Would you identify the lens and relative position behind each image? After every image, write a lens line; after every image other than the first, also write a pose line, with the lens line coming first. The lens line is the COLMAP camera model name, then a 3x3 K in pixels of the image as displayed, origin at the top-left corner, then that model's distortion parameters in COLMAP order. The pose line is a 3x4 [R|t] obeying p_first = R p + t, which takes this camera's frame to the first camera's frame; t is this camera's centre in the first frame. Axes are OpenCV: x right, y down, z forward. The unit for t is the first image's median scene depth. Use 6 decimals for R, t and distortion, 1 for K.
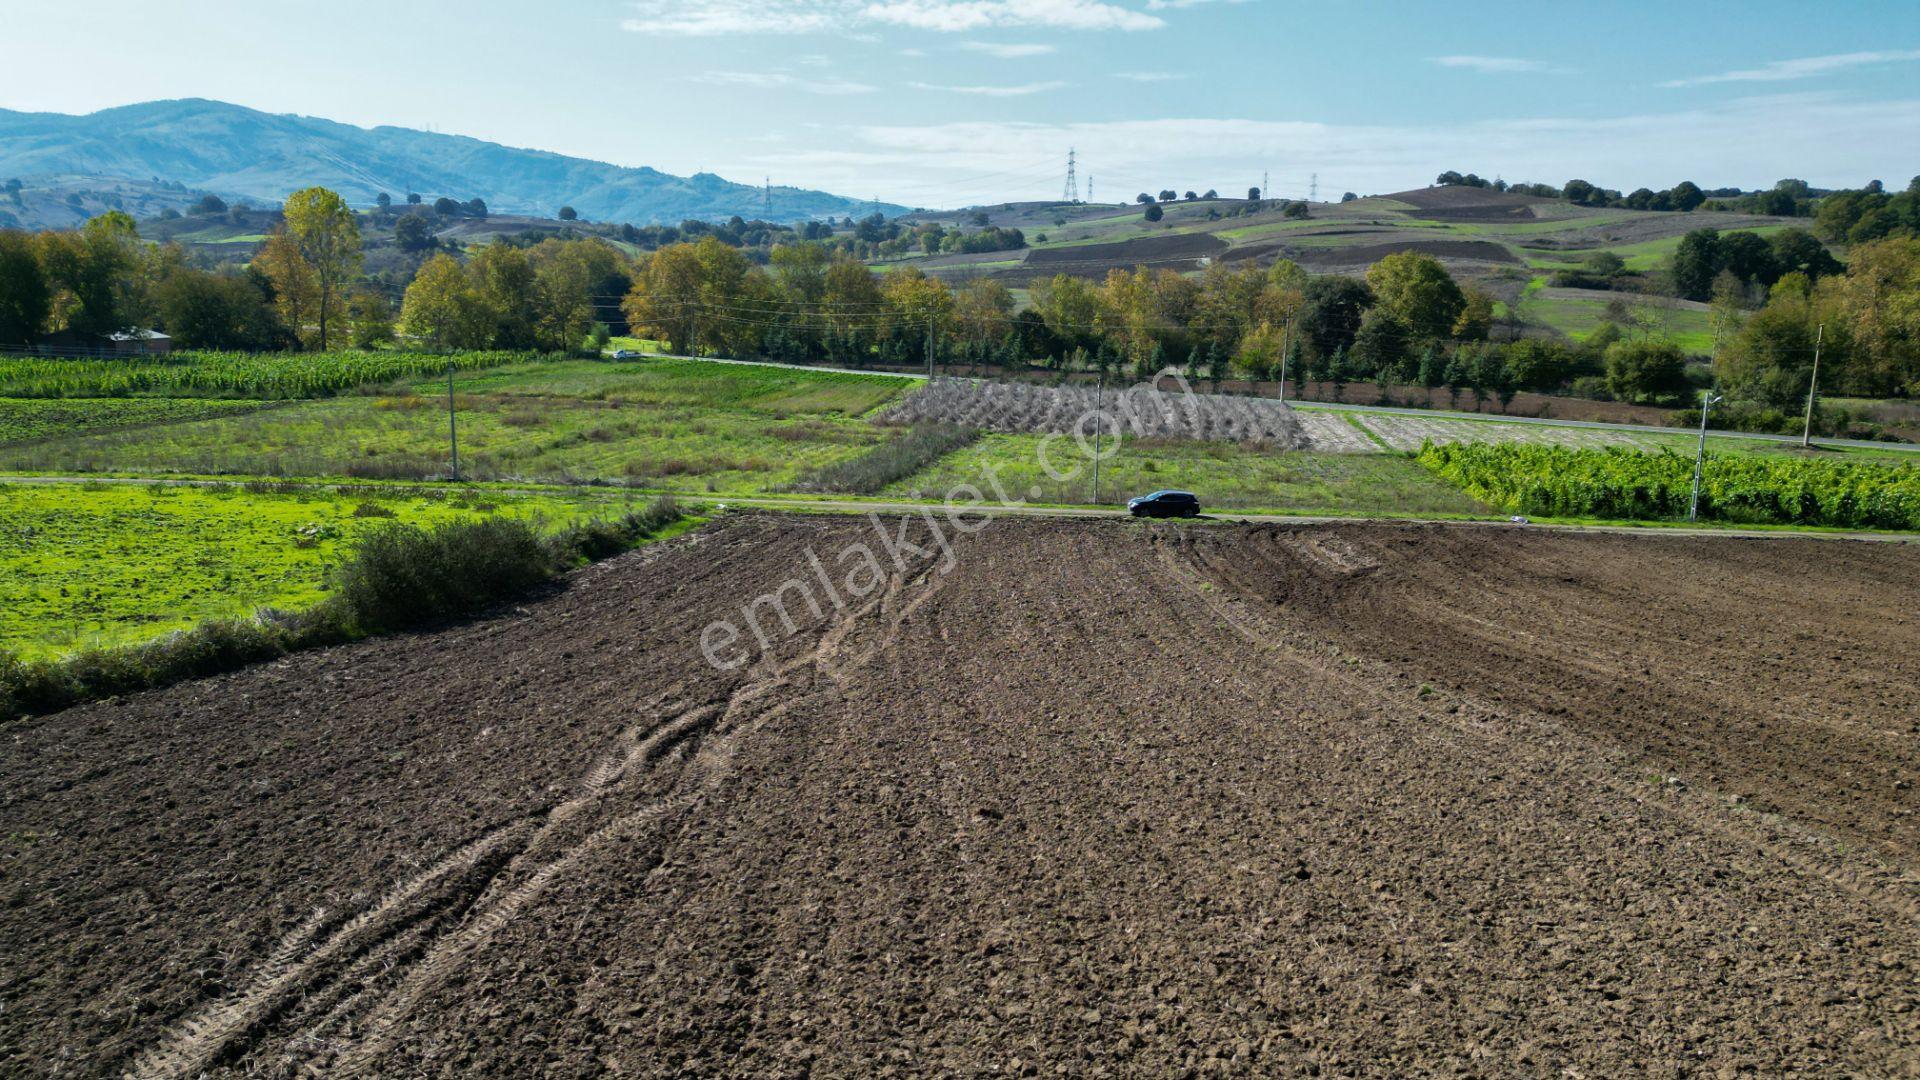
lens RADIAL K [[1338.6, 0, 960.0], [0, 1338.6, 540.0], [0, 0, 1]] dist [0.086554, -0.094368]
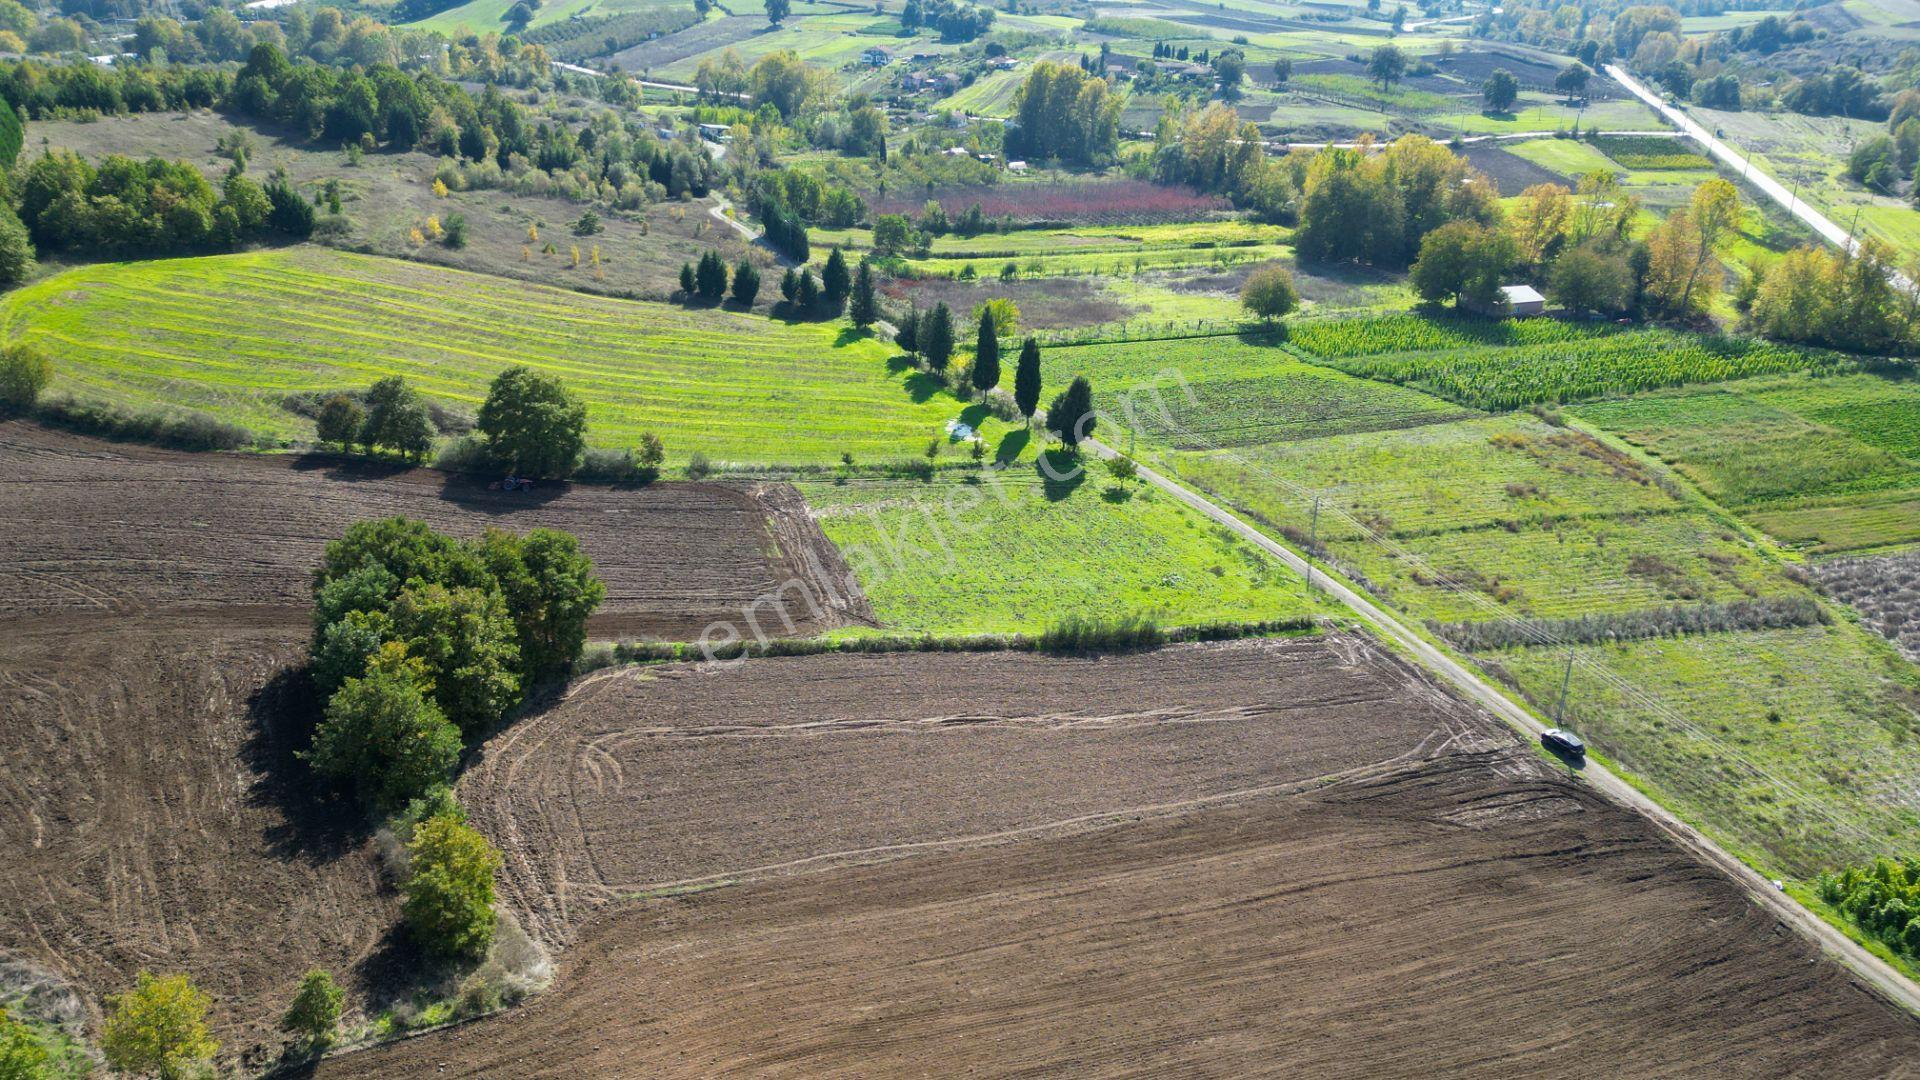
lens RADIAL K [[1338.6, 0, 960.0], [0, 1338.6, 540.0], [0, 0, 1]] dist [0.086554, -0.094368]
pose [[0.373218, 0.364810, -0.853008, 0.403908], [-0.173140, 0.930678, 0.322274, -0.221593], [0.911445, 0.027411, 0.410509, -0.102912]]
